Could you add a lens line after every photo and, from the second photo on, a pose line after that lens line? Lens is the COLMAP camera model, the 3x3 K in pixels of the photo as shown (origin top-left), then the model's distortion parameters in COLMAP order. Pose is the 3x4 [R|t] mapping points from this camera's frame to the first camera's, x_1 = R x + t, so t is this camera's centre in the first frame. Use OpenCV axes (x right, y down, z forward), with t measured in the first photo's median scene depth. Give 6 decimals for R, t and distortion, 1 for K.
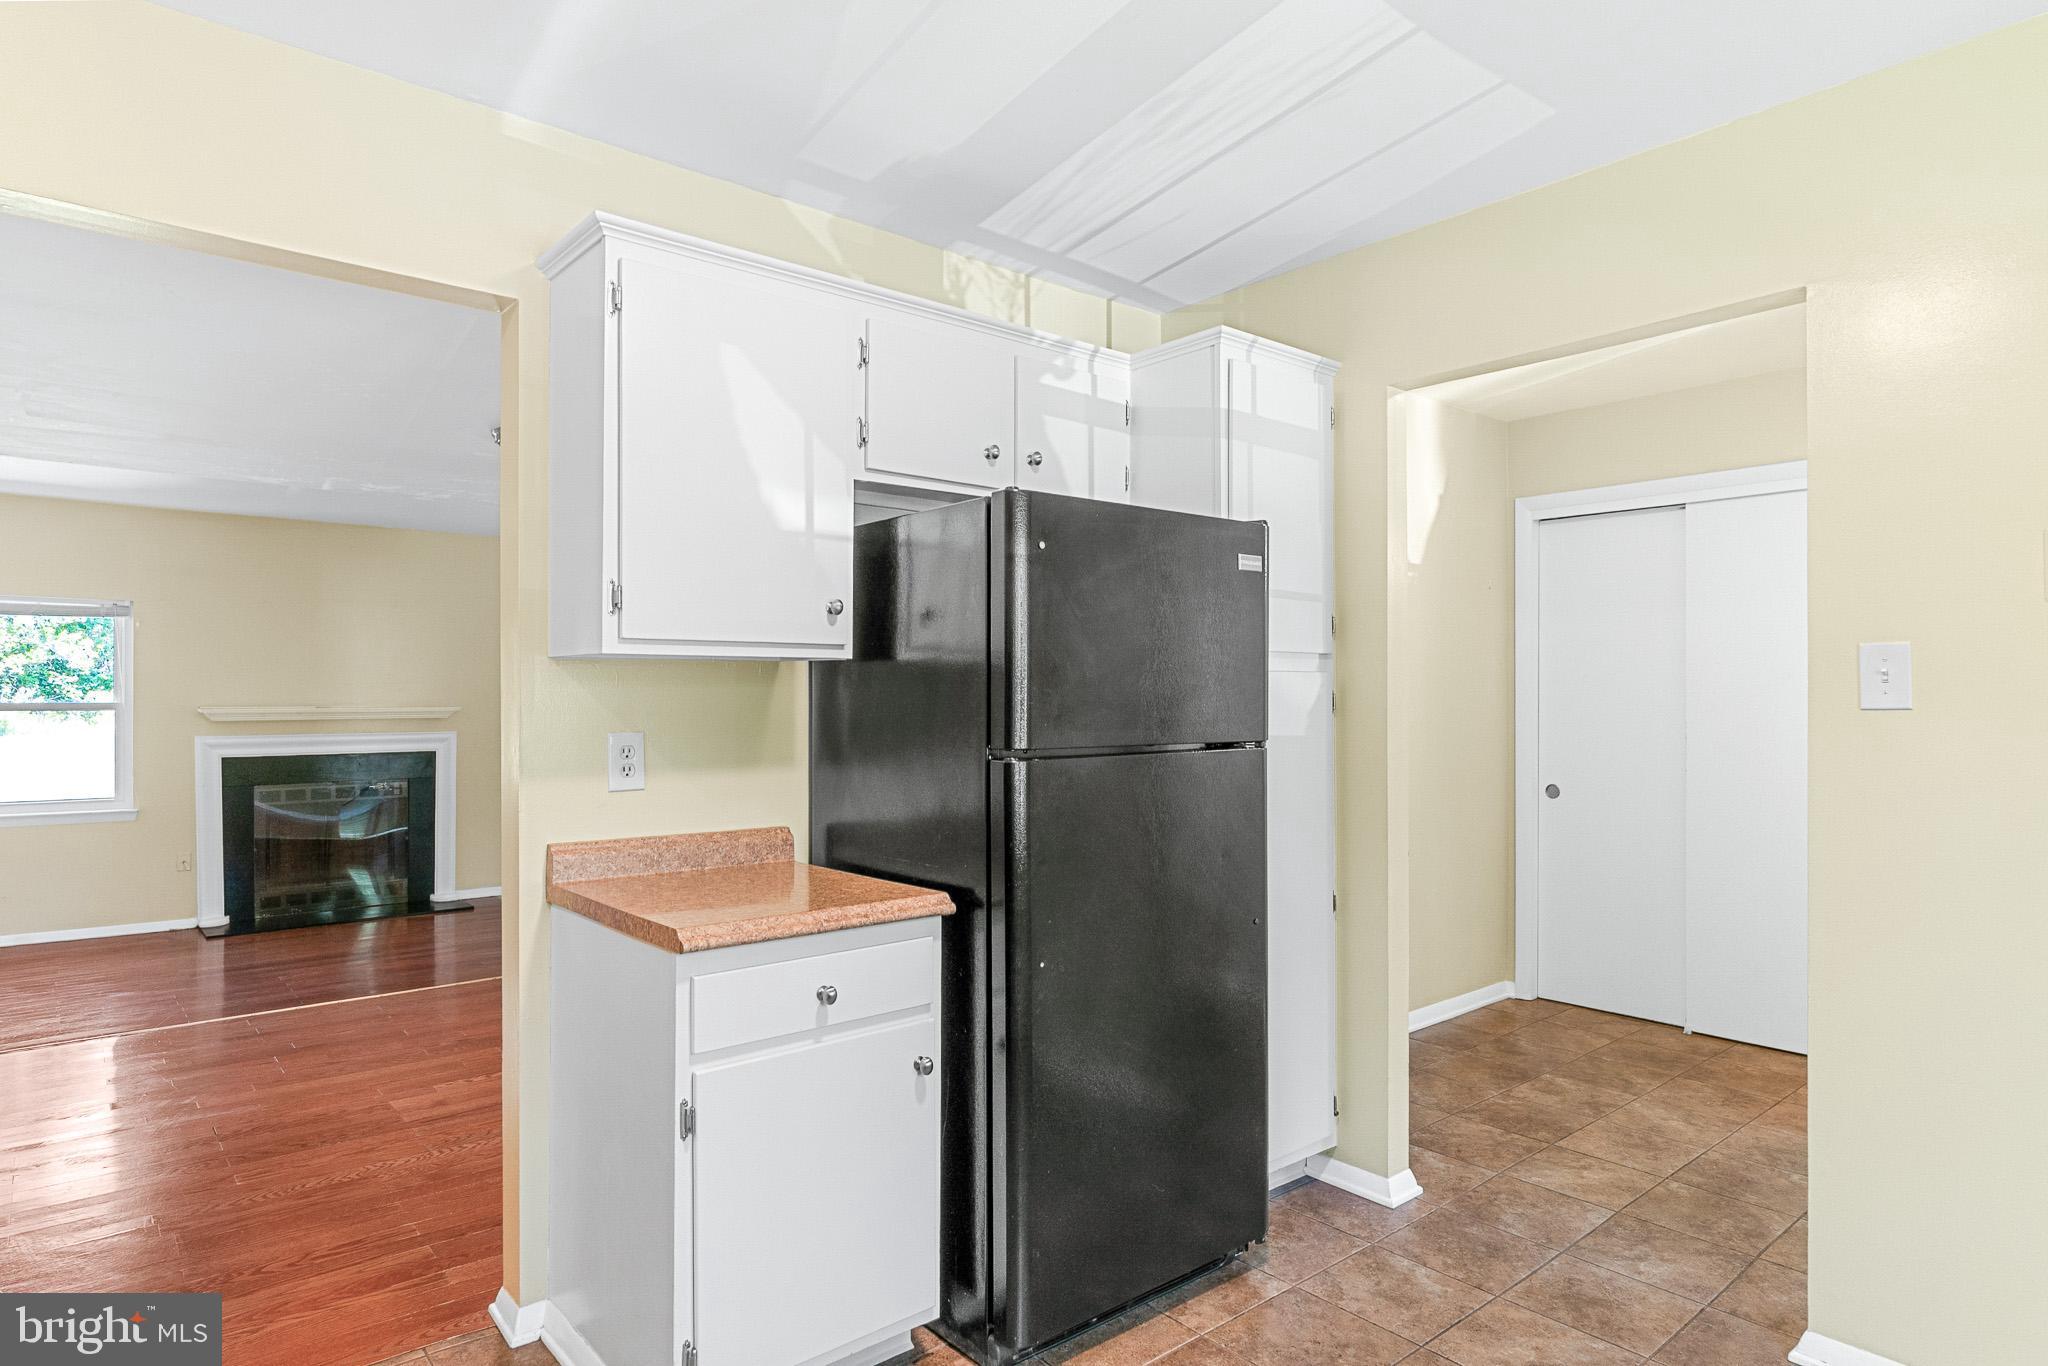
lens RADIAL K [[1158.8, 0, 1020.1], [0, 1158.8, 695.9], [0, 0, 1]] dist [-0.004914, -0.000914]
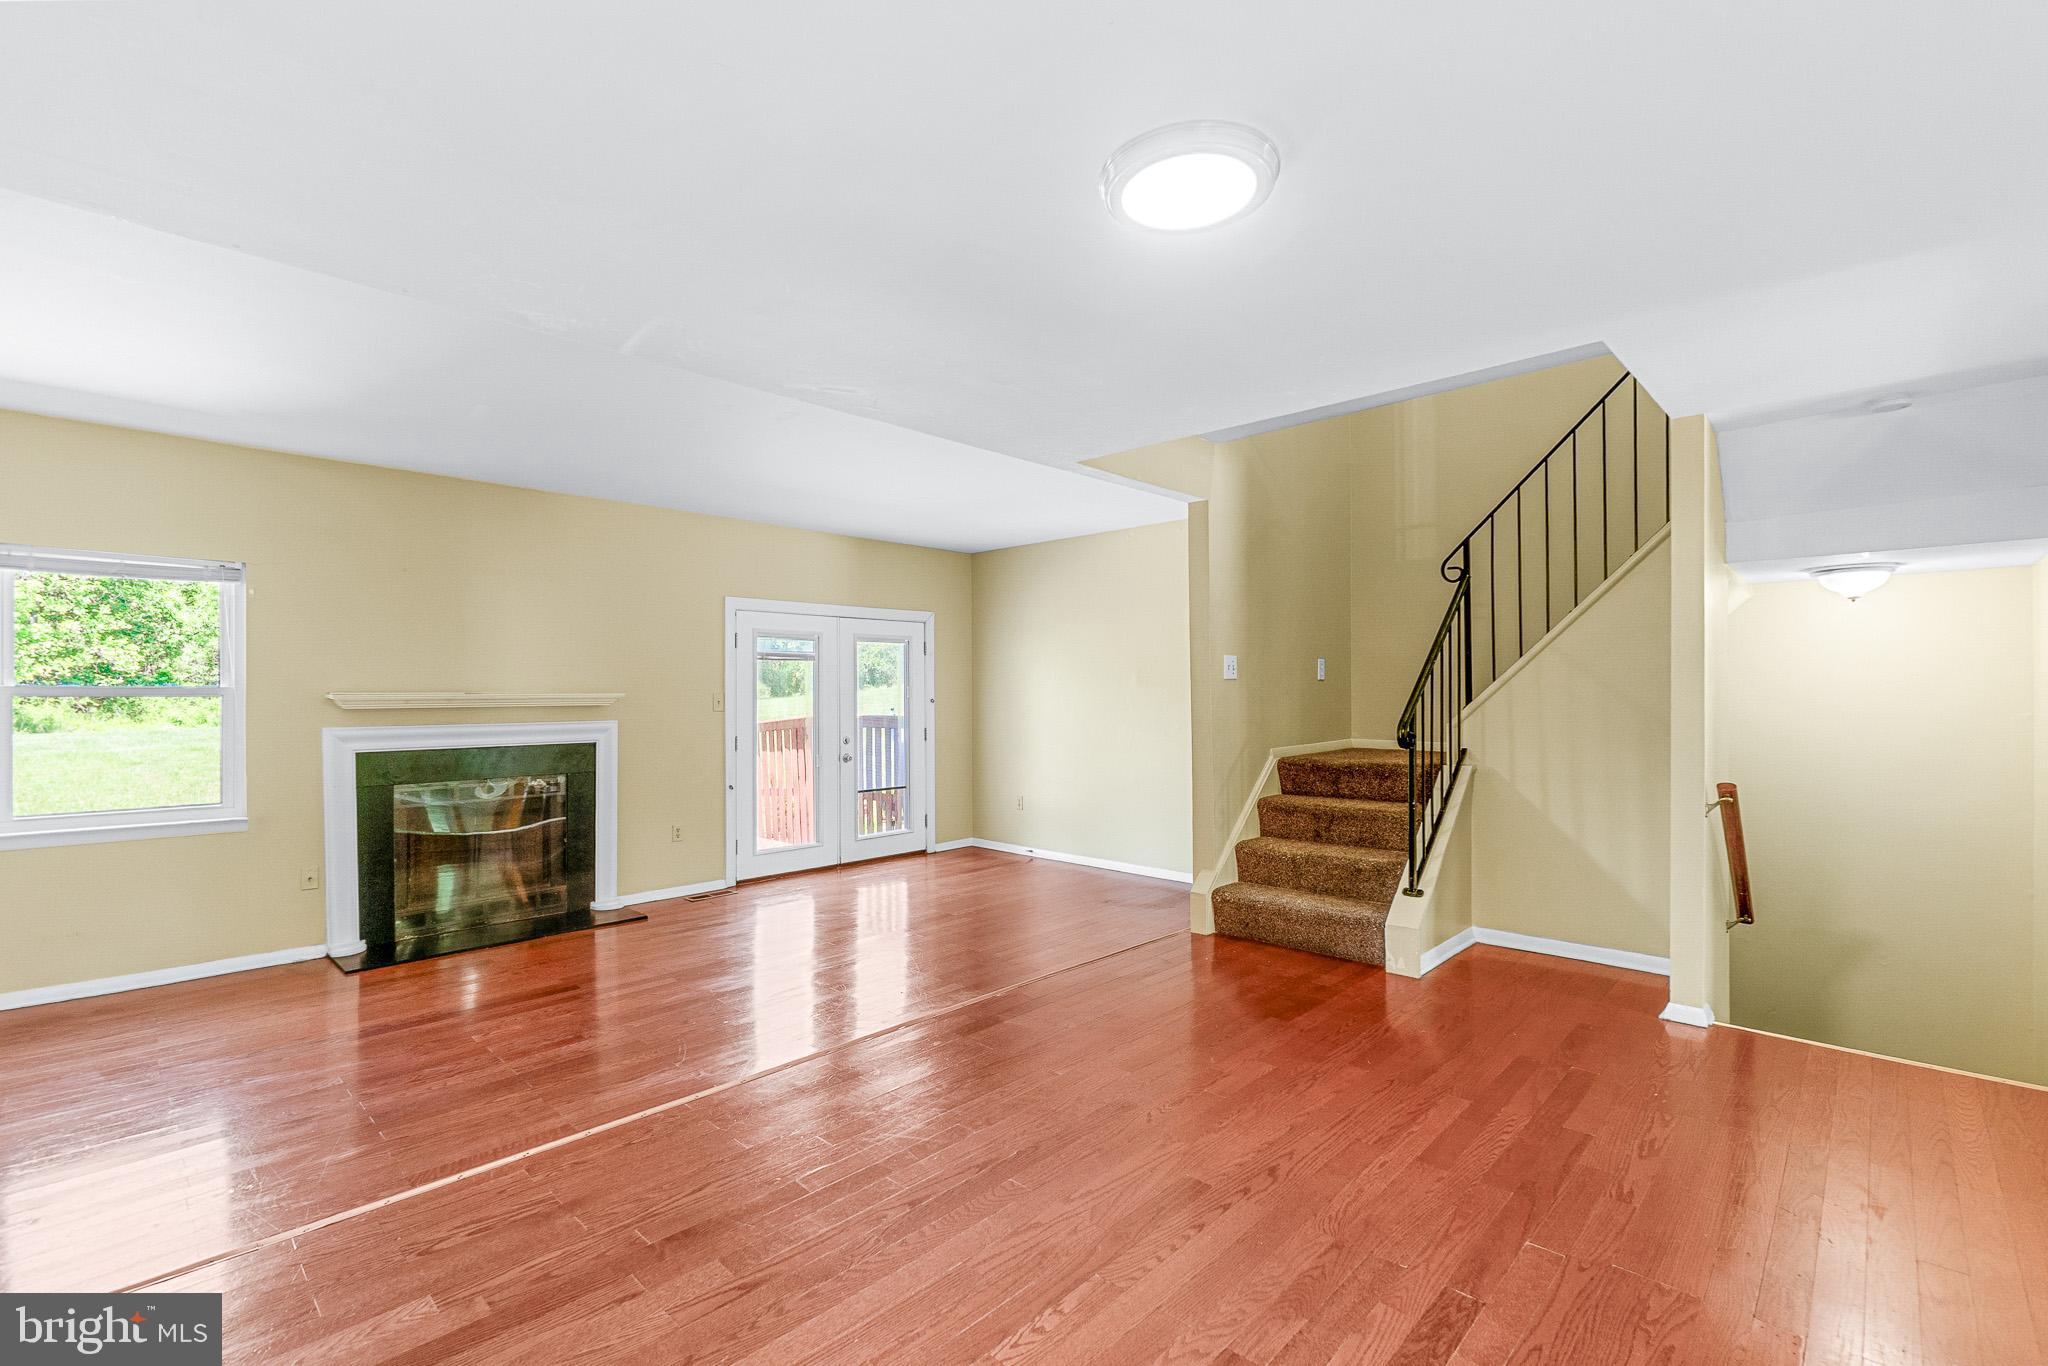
lens RADIAL K [[912.9, 0, 1017.7], [0, 912.9, 692.6], [0, 0, 1]] dist [-0.003412, -0.000691]
pose [[0.995256, -0.005143, 0.097150, -0.255635], [0.005373, 0.999983, -0.002104, 0.012696], [-0.097137, 0.002616, 0.995268, 0.272444]]
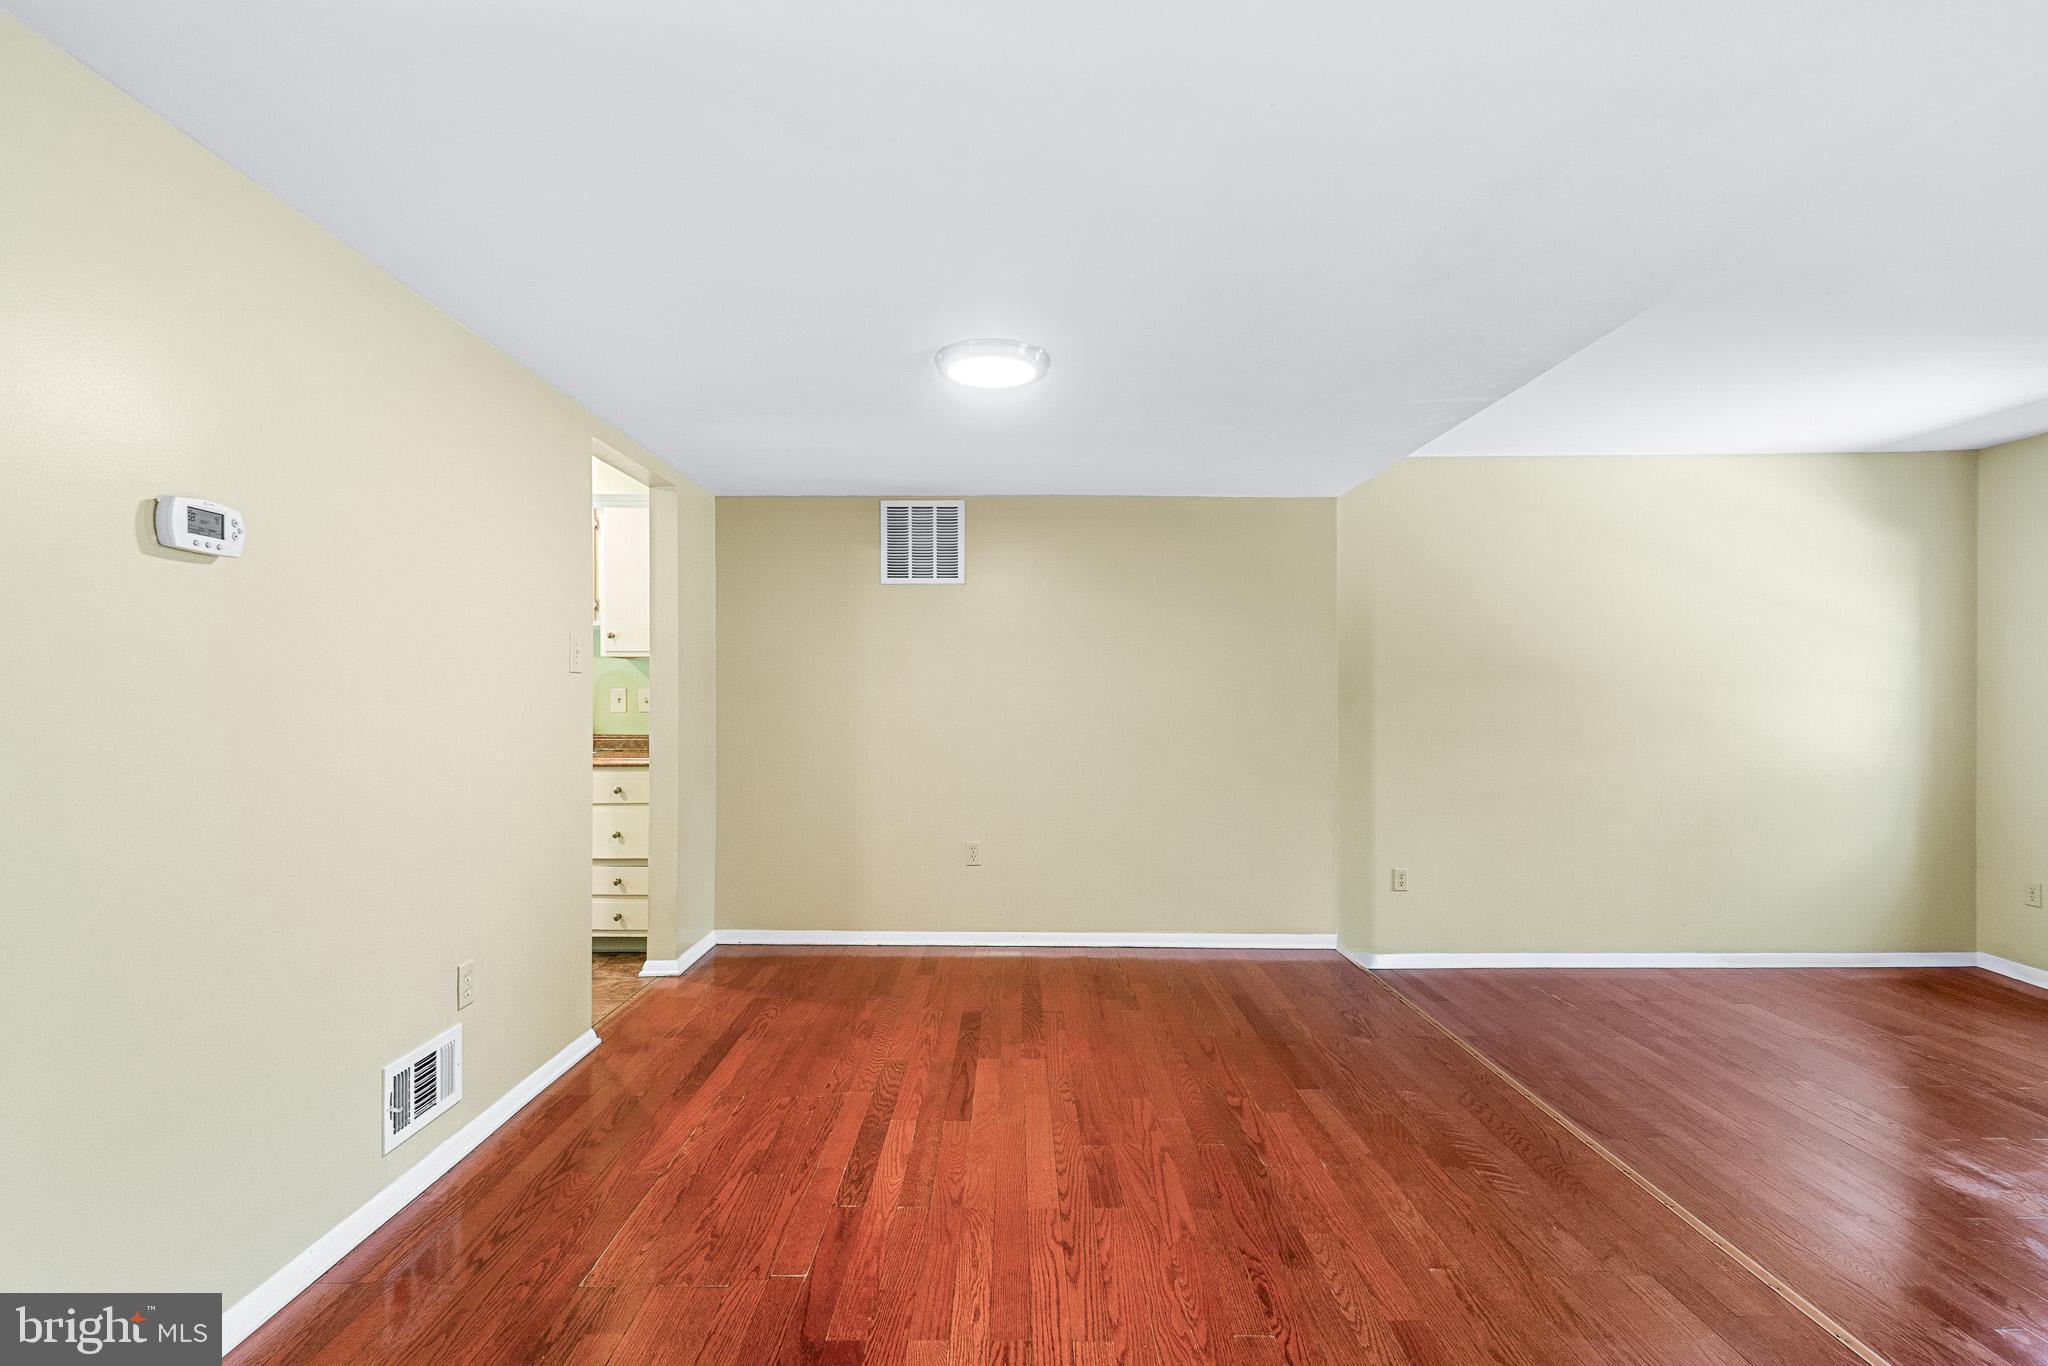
lens RADIAL K [[912.9, 0, 1017.7], [0, 912.9, 692.6], [0, 0, 1]] dist [-0.003412, -0.000691]
pose [[-0.647507, -0.012552, -0.761956, 0.047464], [-0.005240, 0.999914, -0.012019, 0.012842], [0.762041, -0.003790, -0.647517, 0.695052]]
